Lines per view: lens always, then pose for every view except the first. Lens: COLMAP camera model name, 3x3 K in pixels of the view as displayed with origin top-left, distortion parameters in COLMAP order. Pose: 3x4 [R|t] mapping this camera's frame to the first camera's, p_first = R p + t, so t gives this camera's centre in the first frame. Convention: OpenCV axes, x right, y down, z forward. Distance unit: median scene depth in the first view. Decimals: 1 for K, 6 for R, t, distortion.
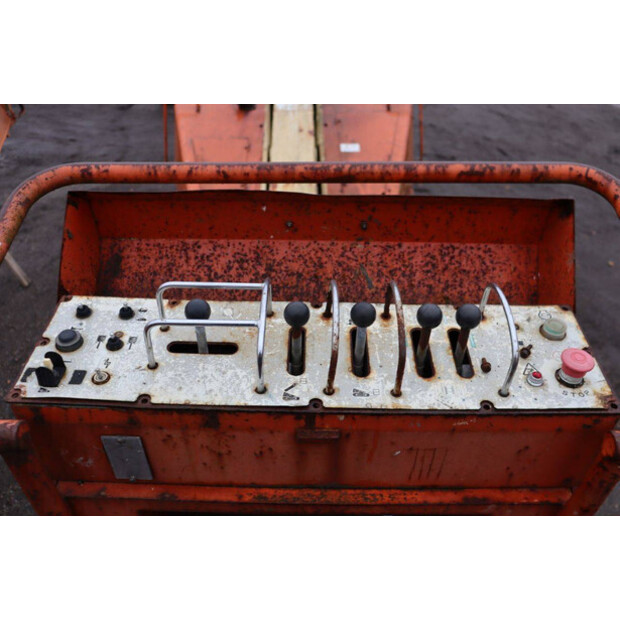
lens RADIAL K [[570.8, 0, 309.6], [0, 570.8, 310.8], [0, 0, 1]] dist [-0.076289, 0.000000]
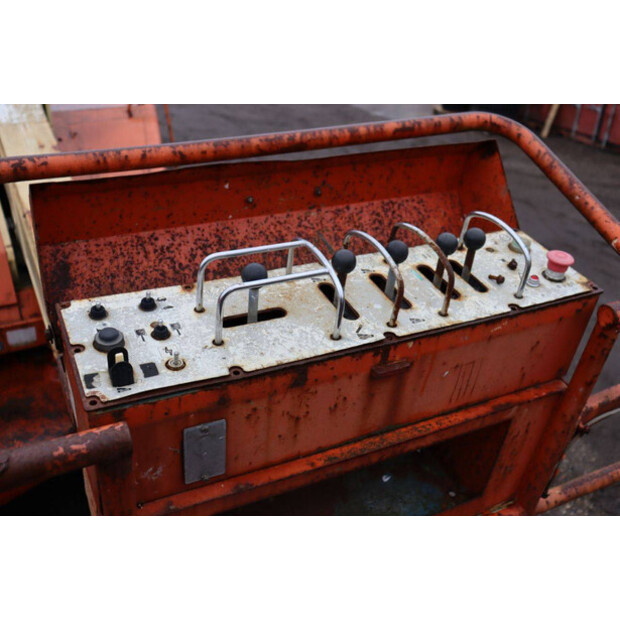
lens RADIAL K [[684.5, 0, 308.6], [0, 684.5, 306.2], [0, 0, 1]] dist [-0.016059, 0.000000]
pose [[0.887952, -0.191644, 0.418108, -0.560477], [0.224789, 0.973915, -0.030989, 0.099260], [-0.401262, 0.121502, 0.907869, -0.091669]]
